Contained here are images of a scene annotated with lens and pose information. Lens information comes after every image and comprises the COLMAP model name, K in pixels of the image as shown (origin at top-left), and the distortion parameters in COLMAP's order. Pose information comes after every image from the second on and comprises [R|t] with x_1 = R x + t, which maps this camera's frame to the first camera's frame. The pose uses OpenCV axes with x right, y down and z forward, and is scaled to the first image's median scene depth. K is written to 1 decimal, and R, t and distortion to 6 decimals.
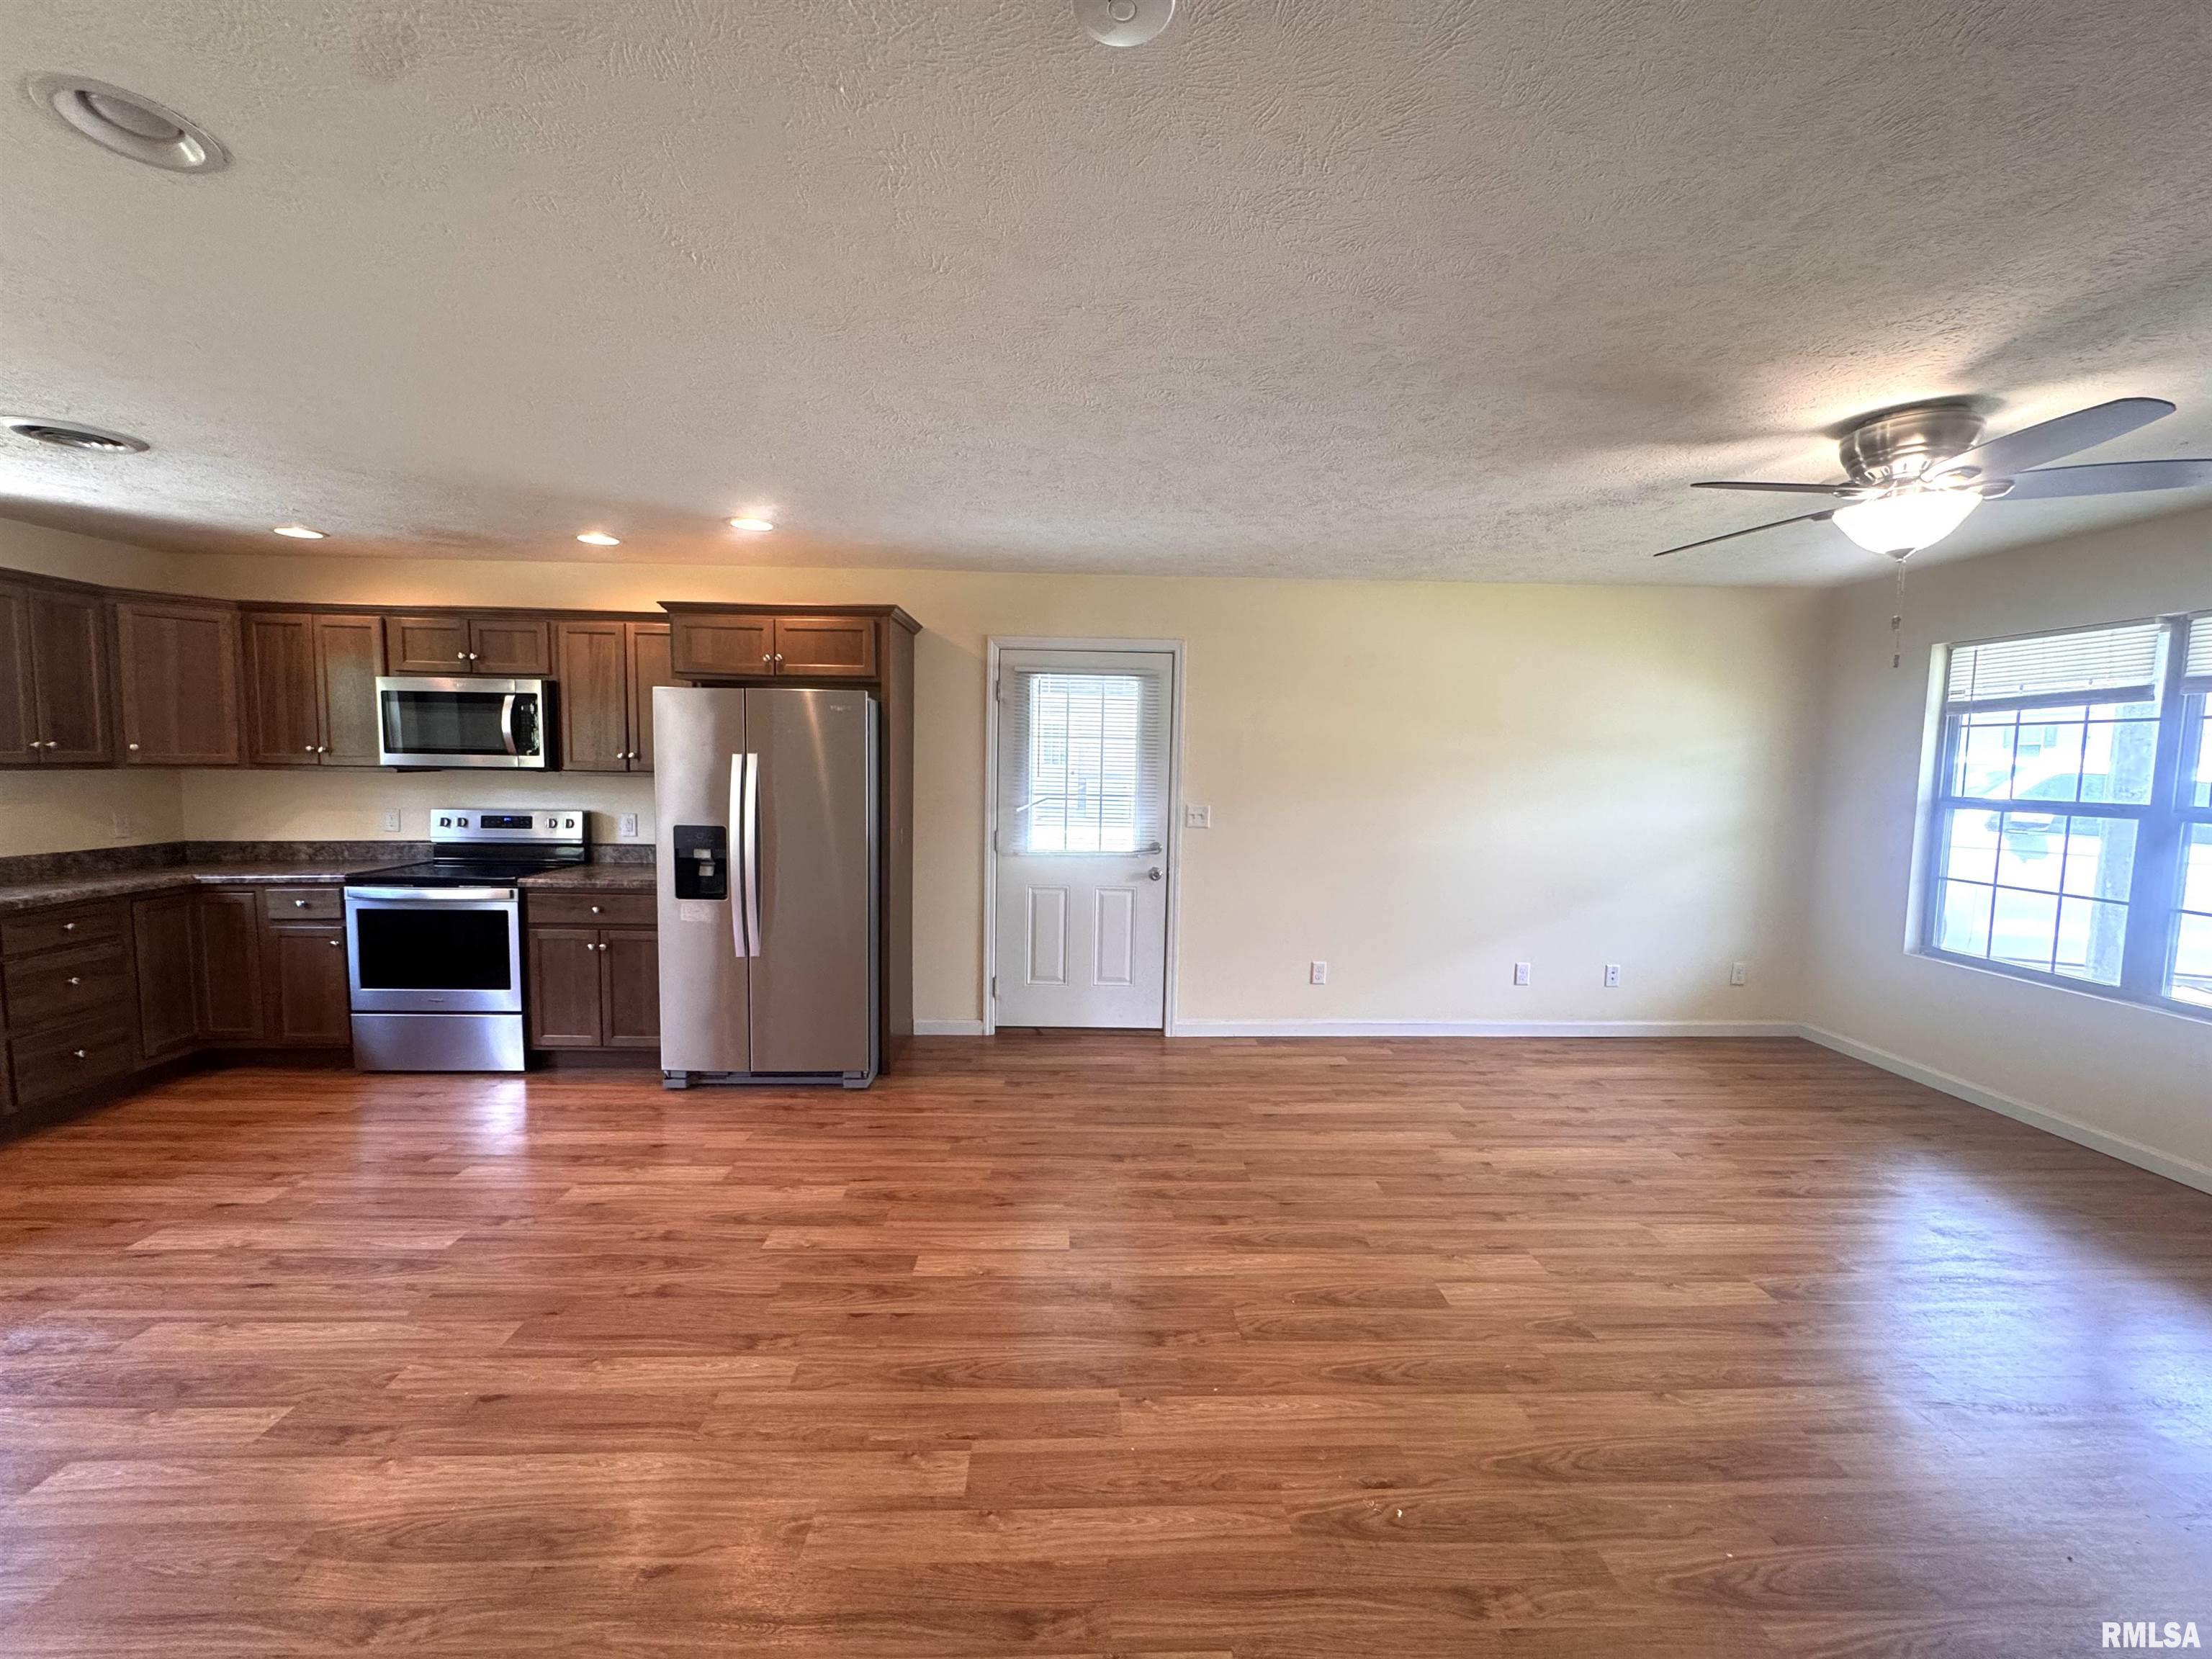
lens RADIAL K [[887.0, 0, 1106.0], [0, 887.0, 829.5], [0, 0, 1]] dist [-0.002495, -0.000009]
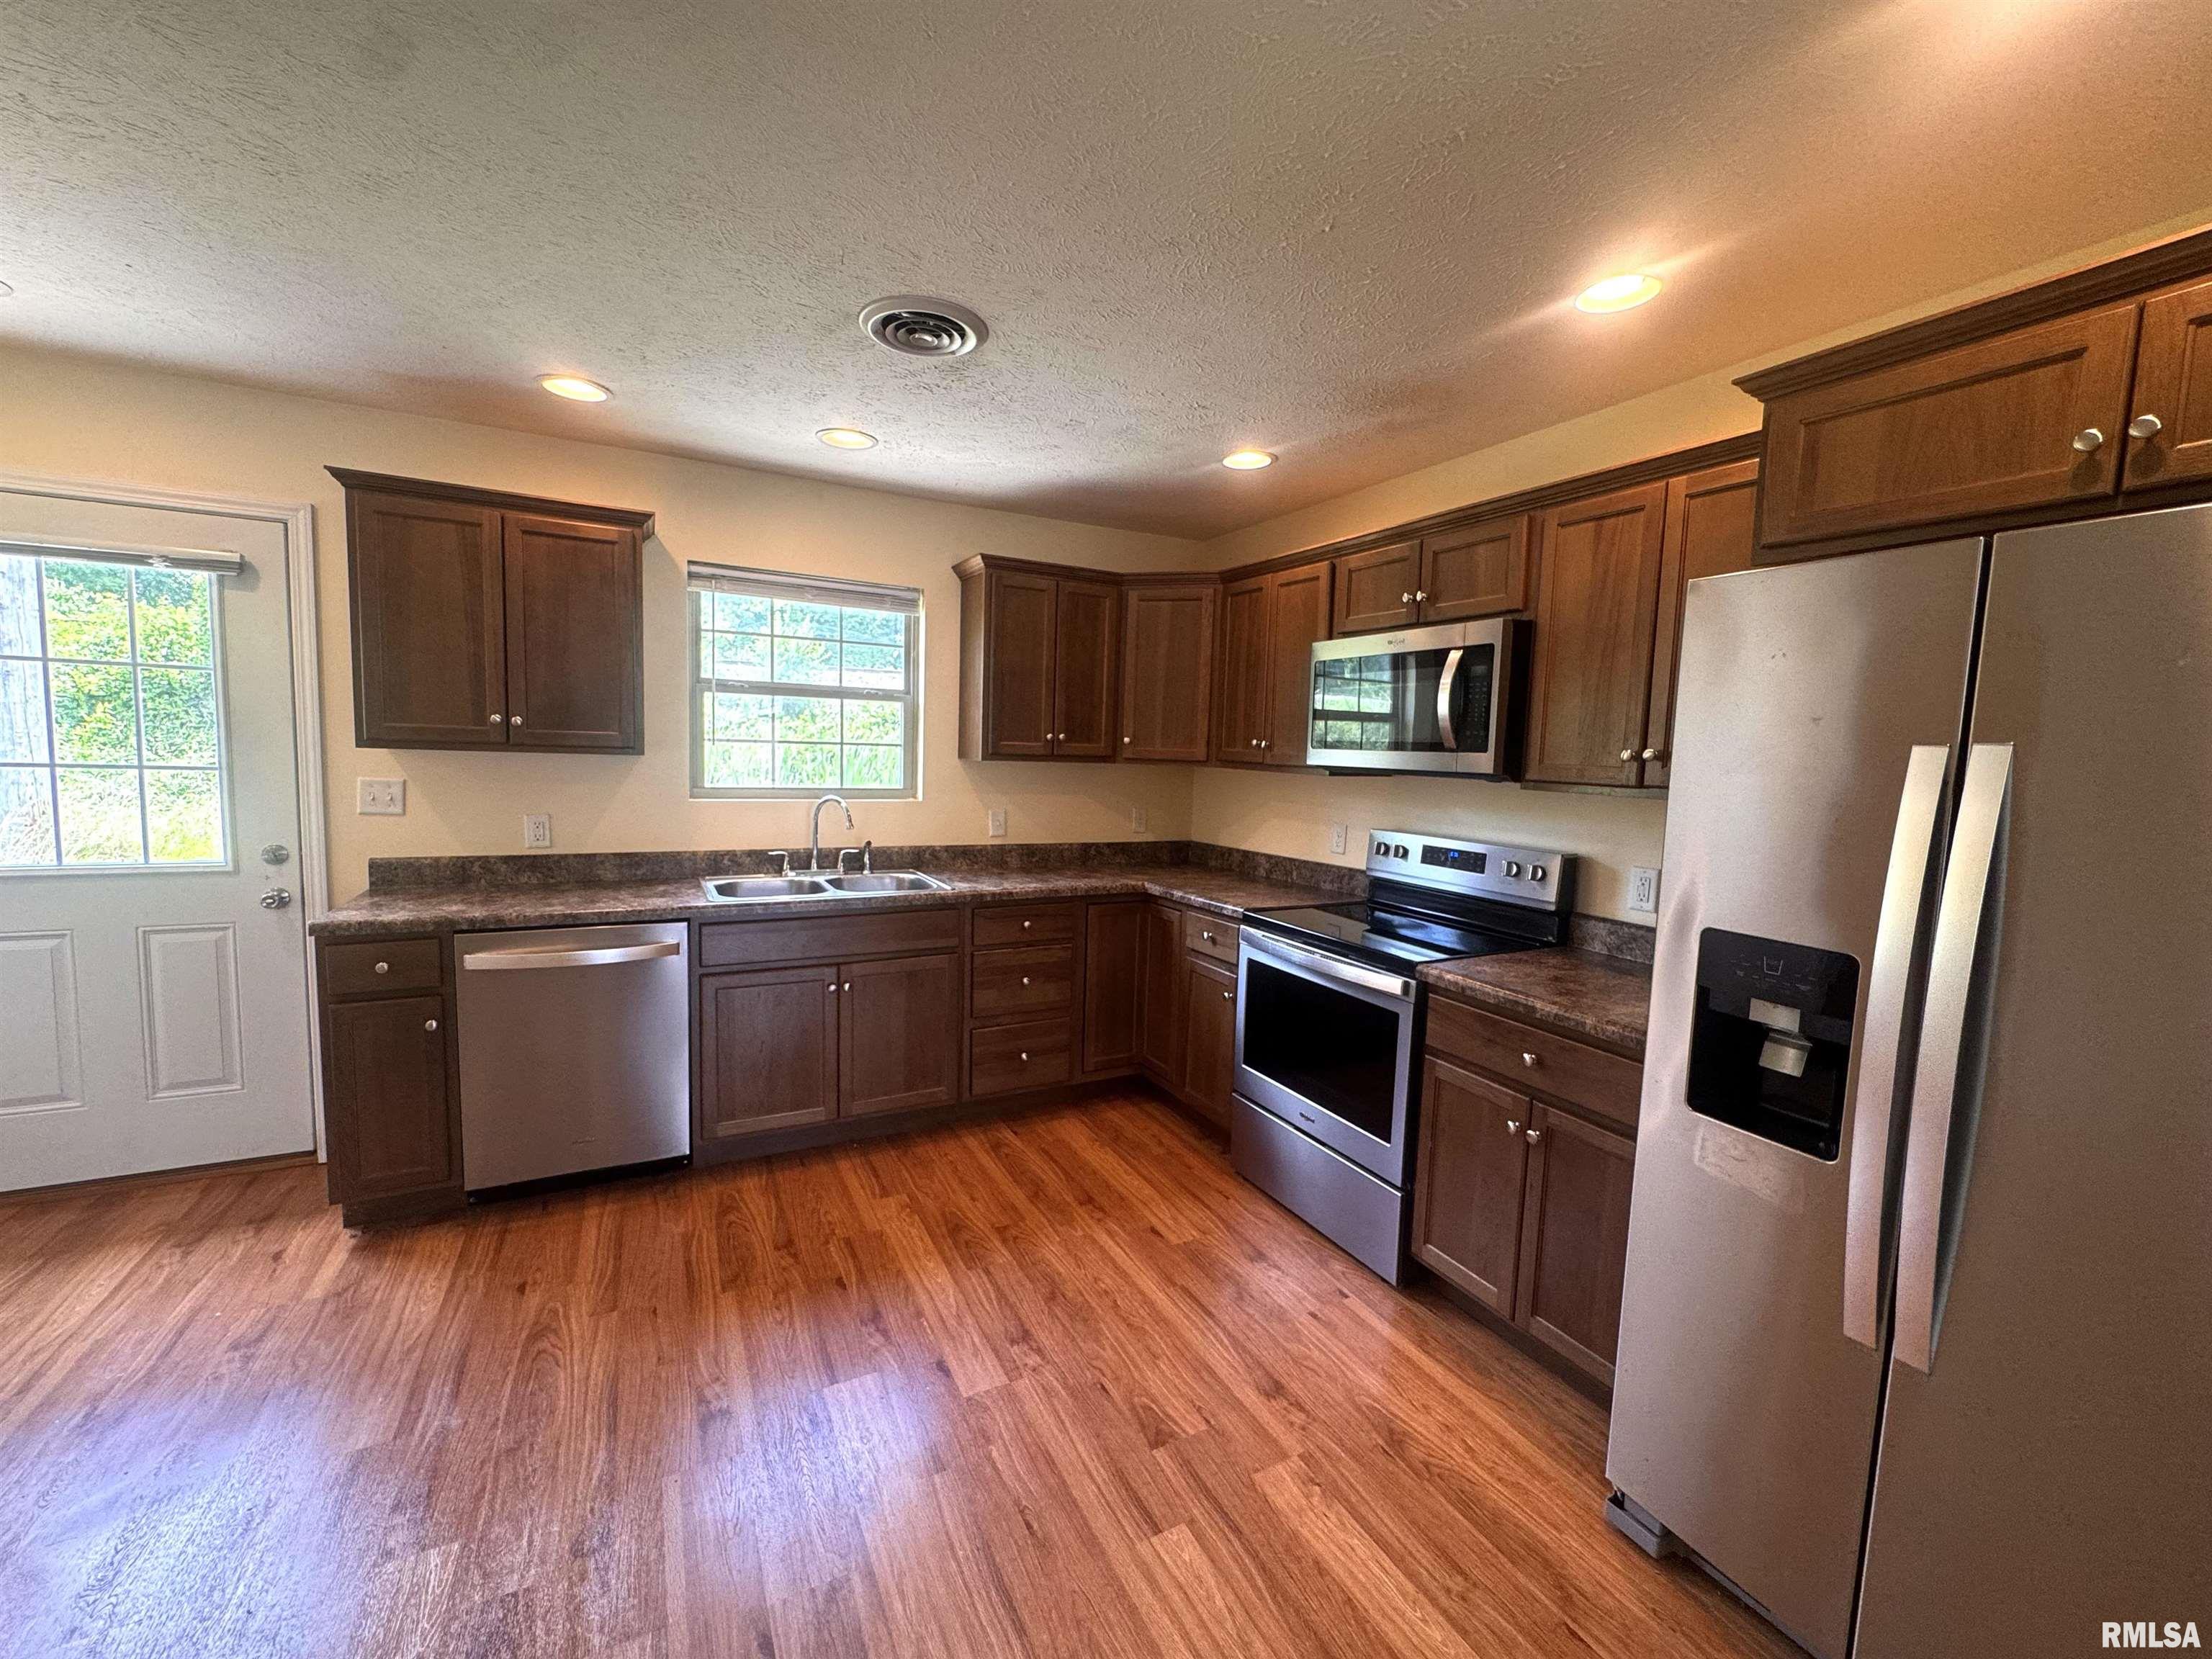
lens RADIAL K [[887.0, 0, 1106.0], [0, 887.0, 829.5], [0, 0, 1]] dist [-0.002495, -0.000009]
pose [[0.431799, 0.082234, -0.898214, -0.238137], [-0.096769, 0.994311, 0.044513, -0.037444], [0.896764, 0.067698, 0.437300, 0.554777]]
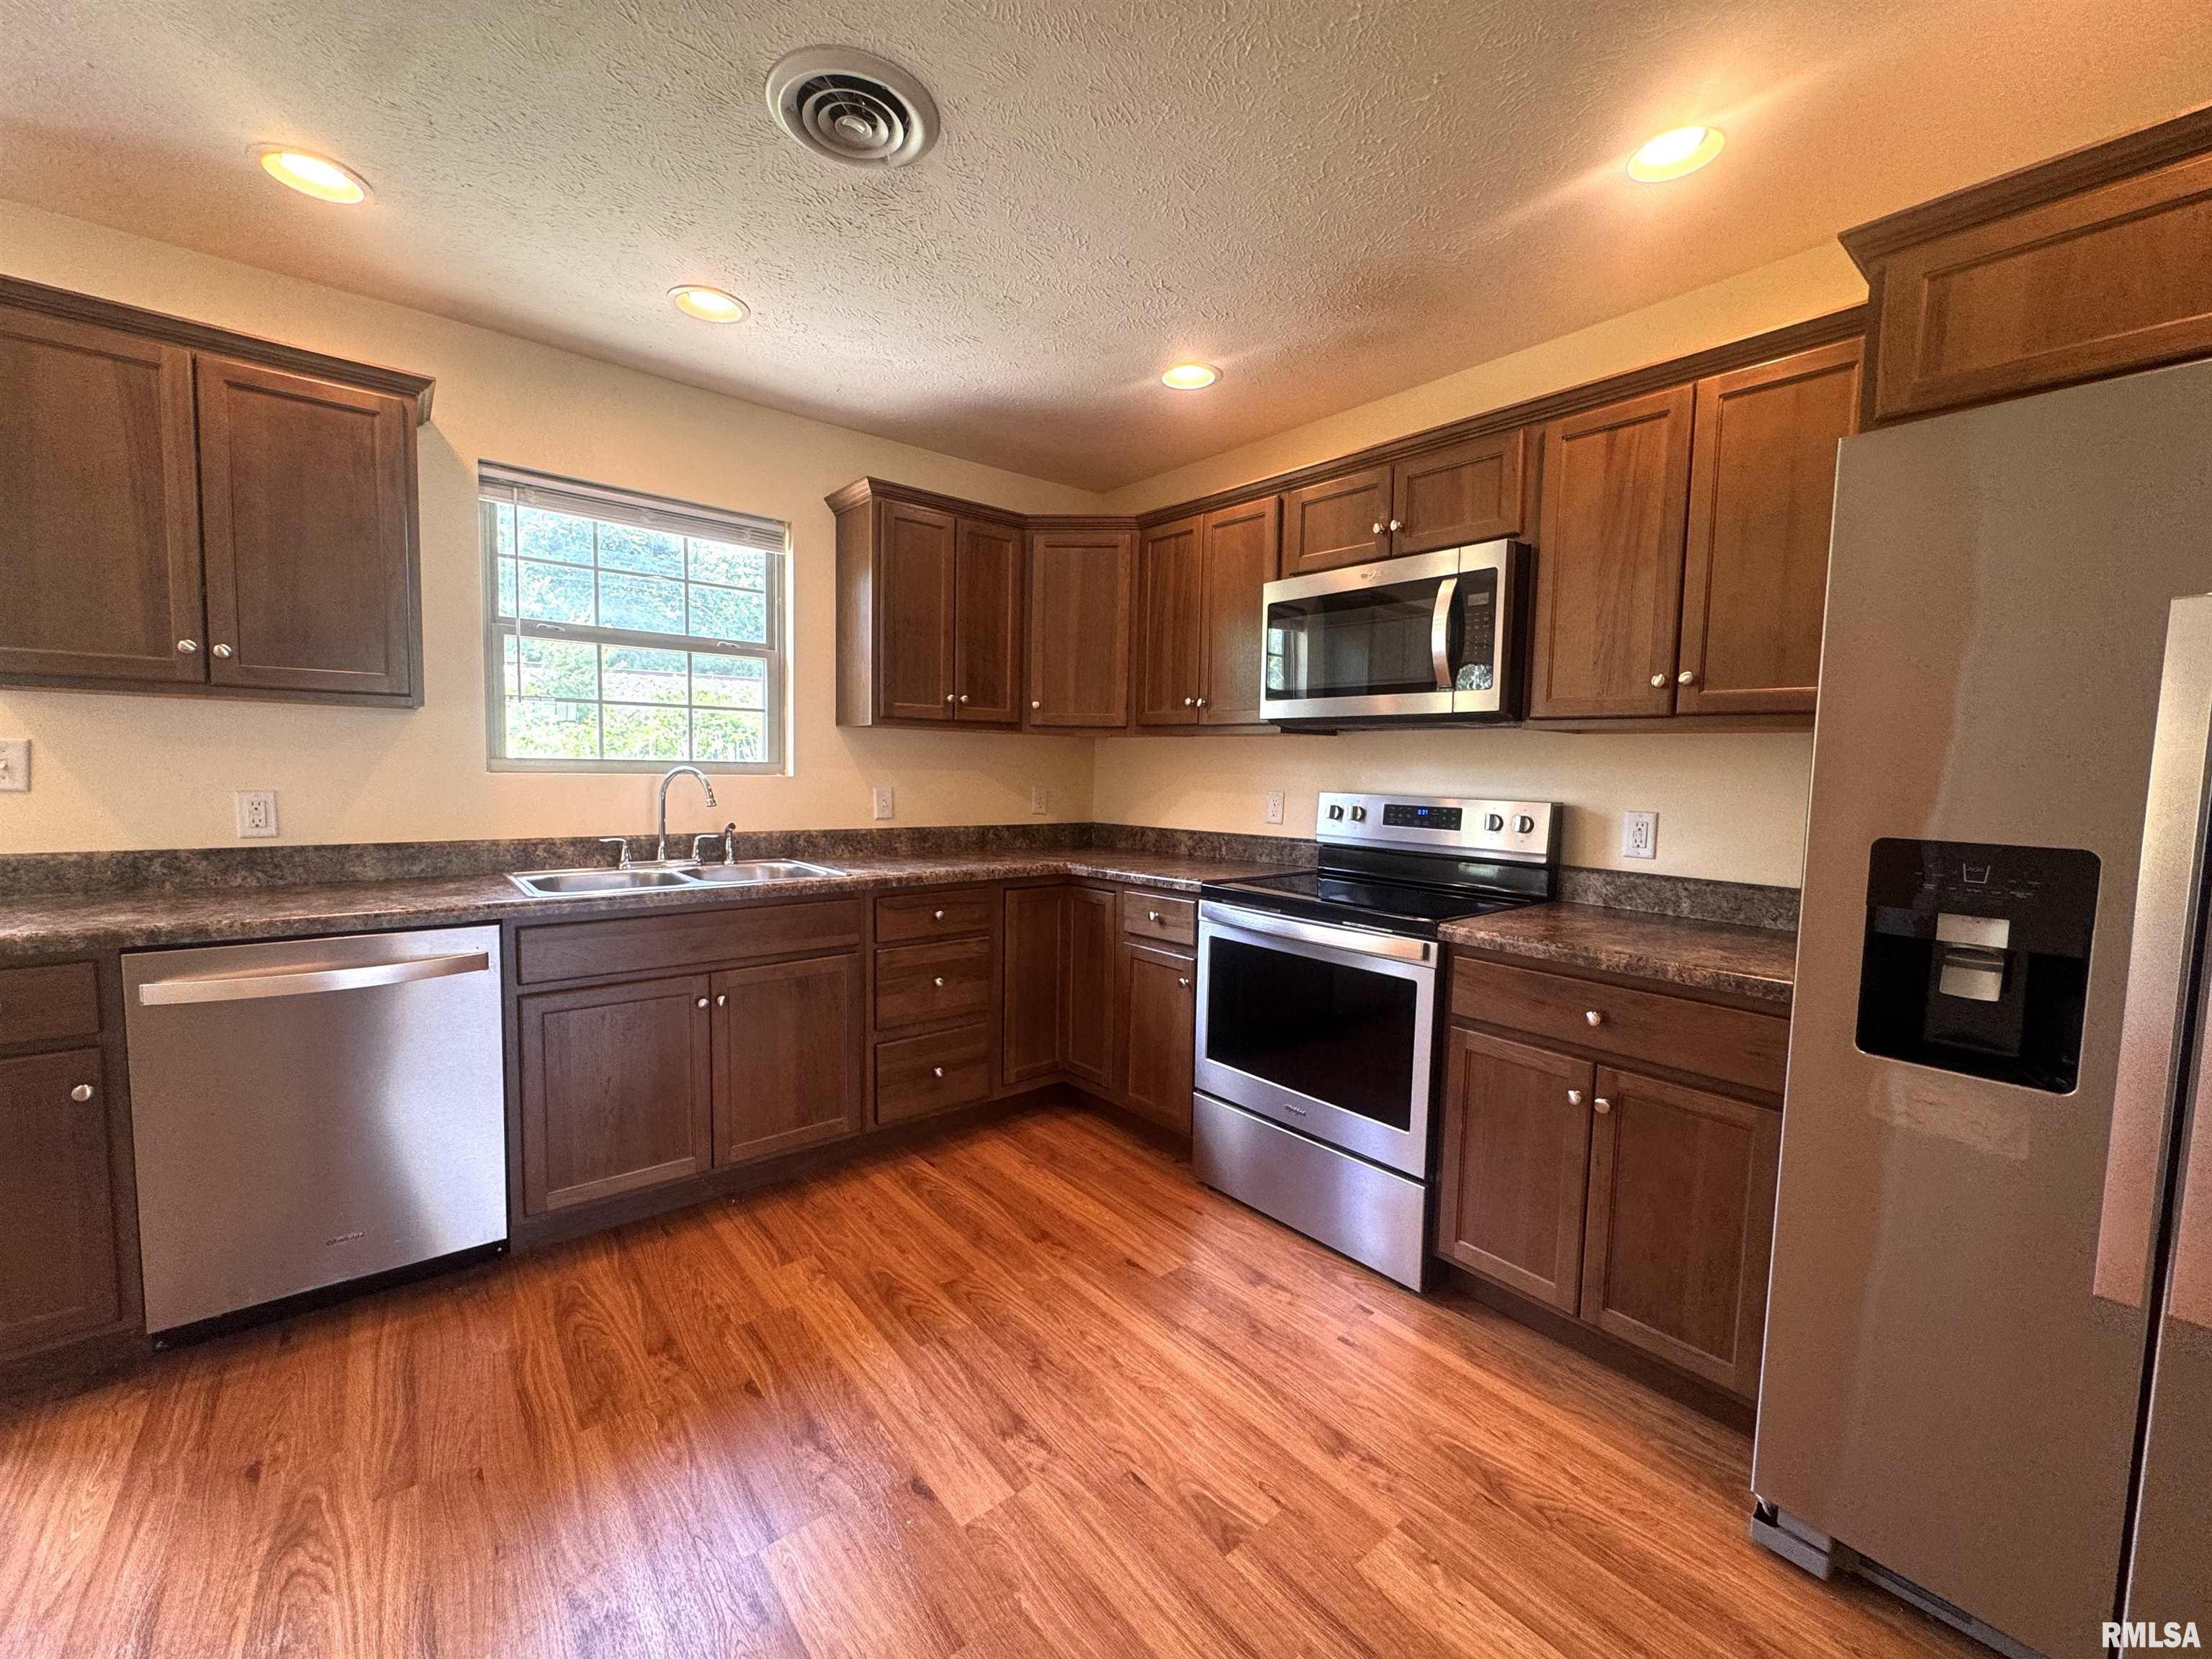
lens RADIAL K [[887.0, 0, 1106.0], [0, 887.0, 829.5], [0, 0, 1]] dist [-0.002495, -0.000009]
pose [[0.610656, 0.055311, -0.789962, -0.377758], [-0.073987, 0.997179, 0.012626, 0.009055], [0.788432, 0.050736, 0.613026, 0.528970]]
